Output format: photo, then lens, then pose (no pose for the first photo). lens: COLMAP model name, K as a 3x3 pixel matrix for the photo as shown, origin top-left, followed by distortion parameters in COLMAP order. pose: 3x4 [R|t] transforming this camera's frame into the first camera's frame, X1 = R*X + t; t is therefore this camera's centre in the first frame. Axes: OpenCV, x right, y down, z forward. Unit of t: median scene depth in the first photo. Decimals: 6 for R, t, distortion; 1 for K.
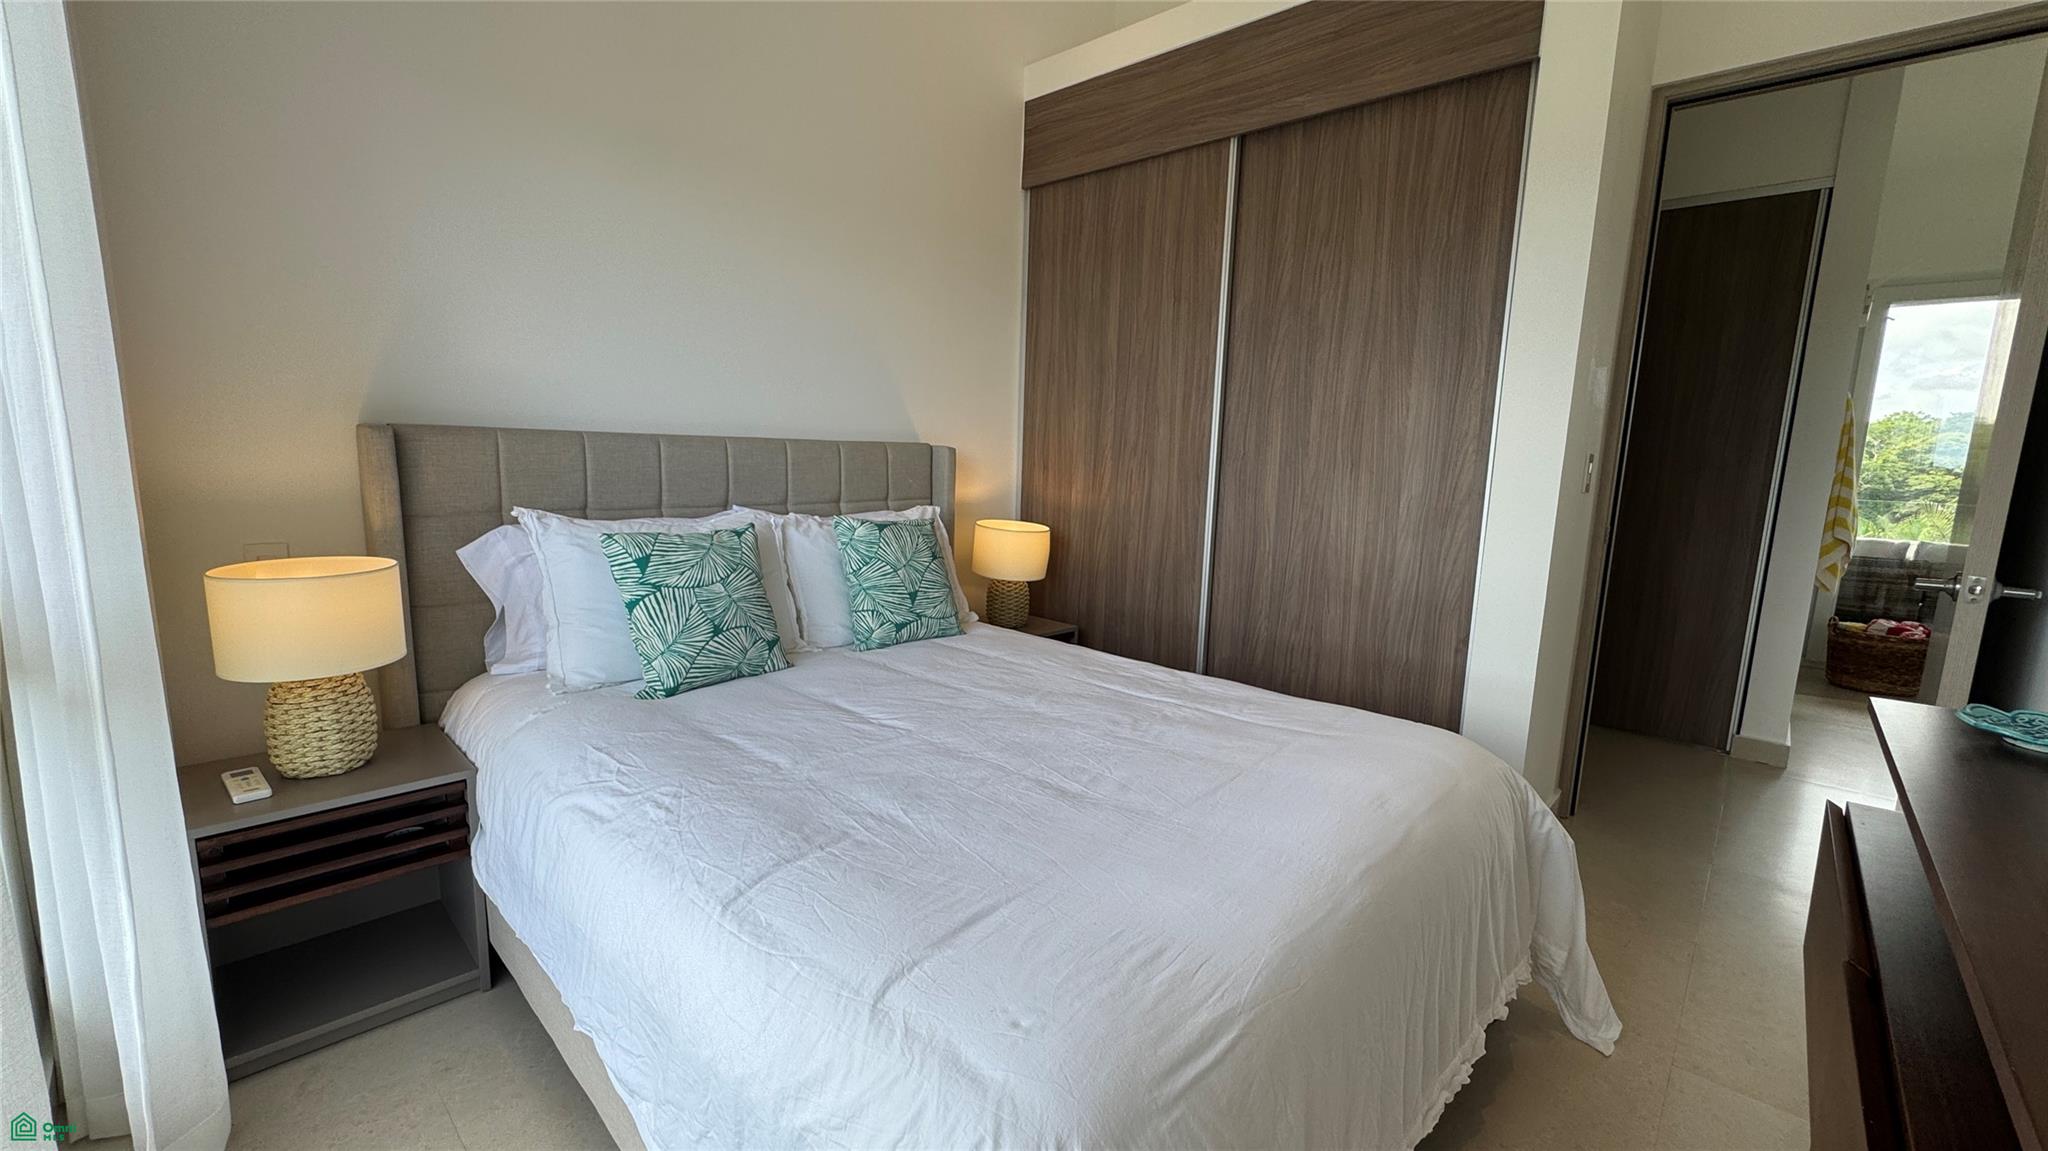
lens RADIAL K [[826.4, 0, 1026.6], [0, 826.4, 577.1], [0, 0, 1]] dist [-0.000589, 0.000015]
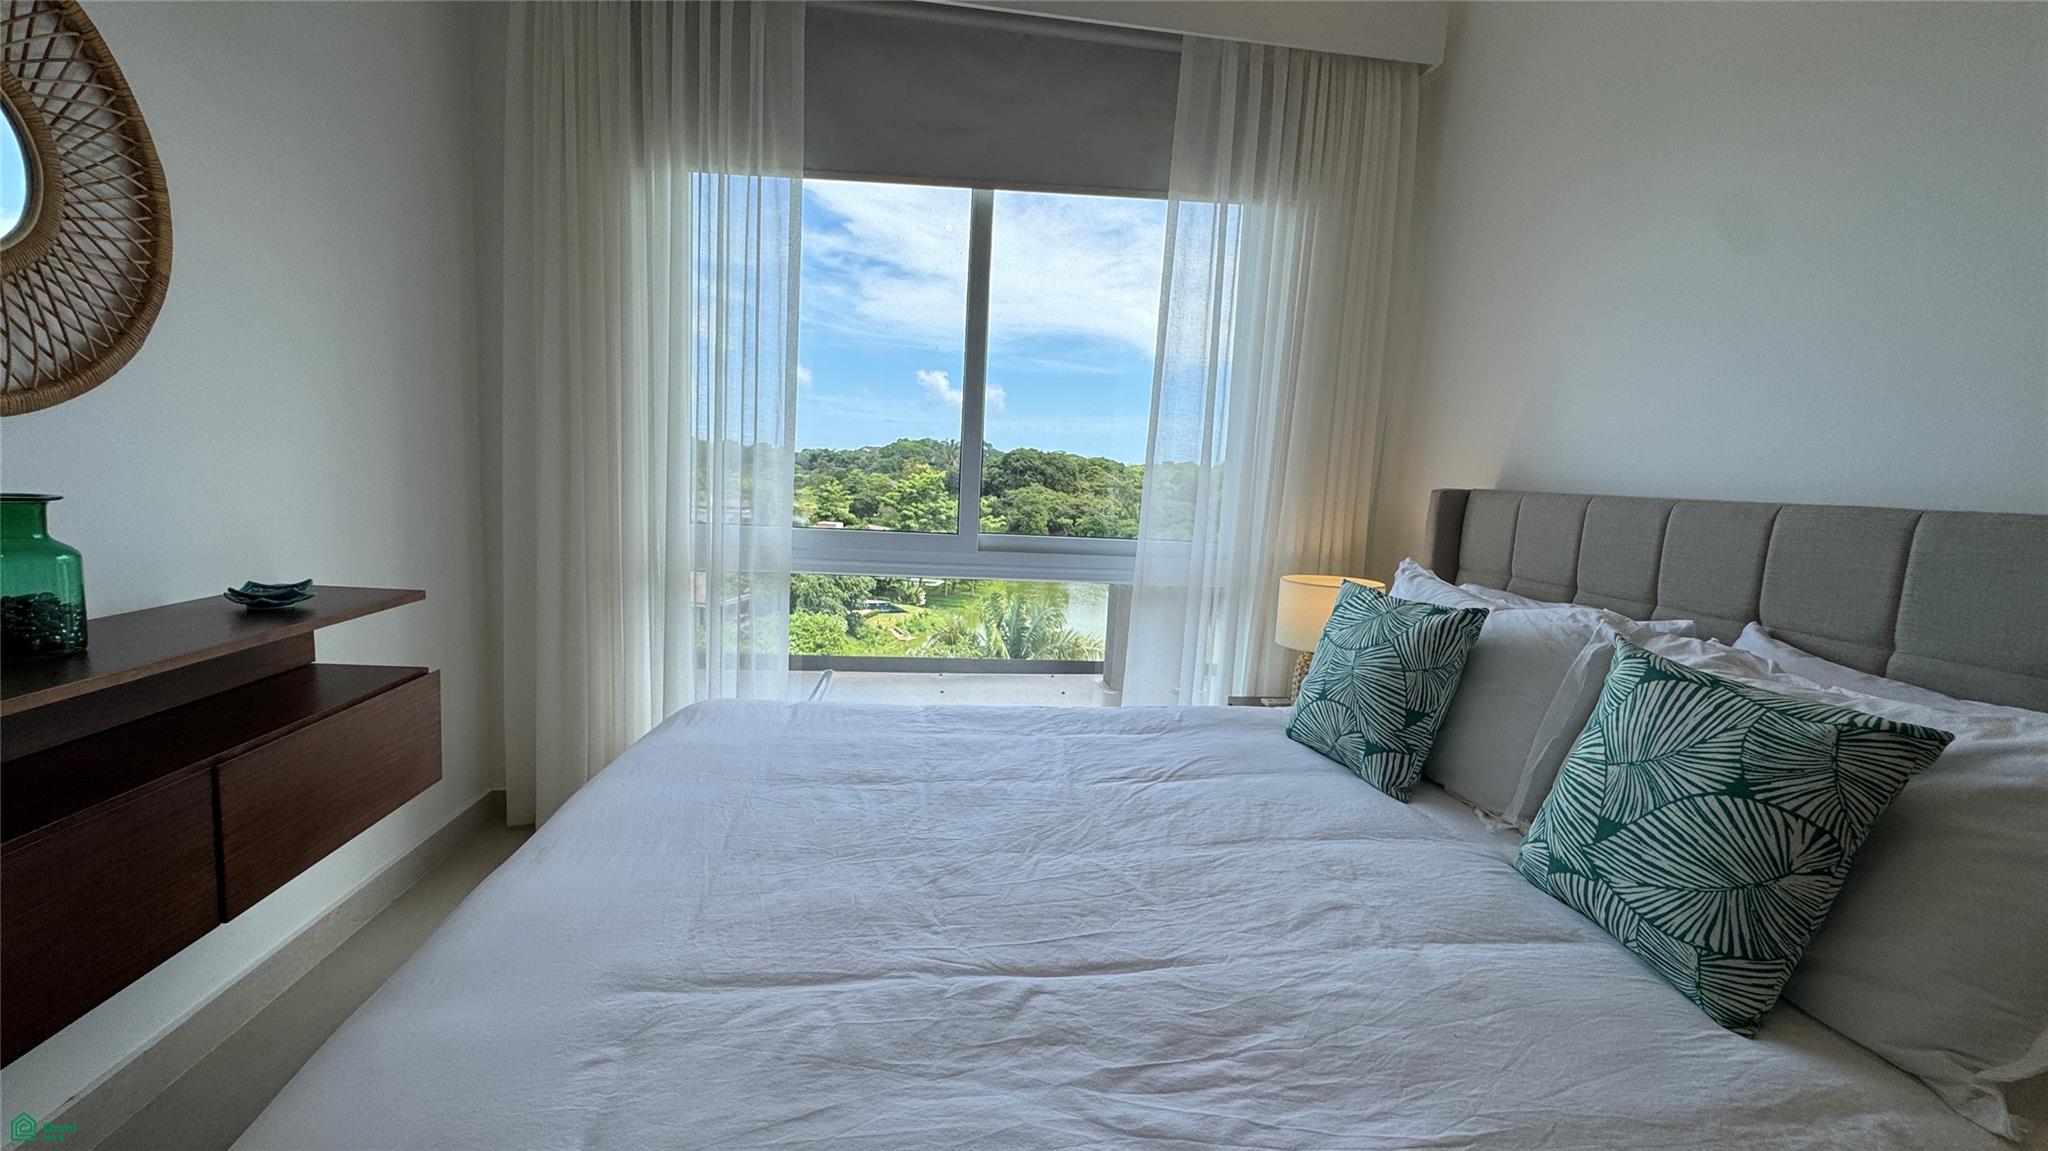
lens RADIAL K [[826.4, 0, 1027.9], [0, 826.4, 574.0], [0, 0, 1]] dist [-0.000589, 0.000015]
pose [[-0.644193, 0.030142, -0.764269, 0.530328], [-0.187249, 0.962602, 0.195793, -0.182402], [0.741589, 0.269237, -0.614457, 1.289025]]
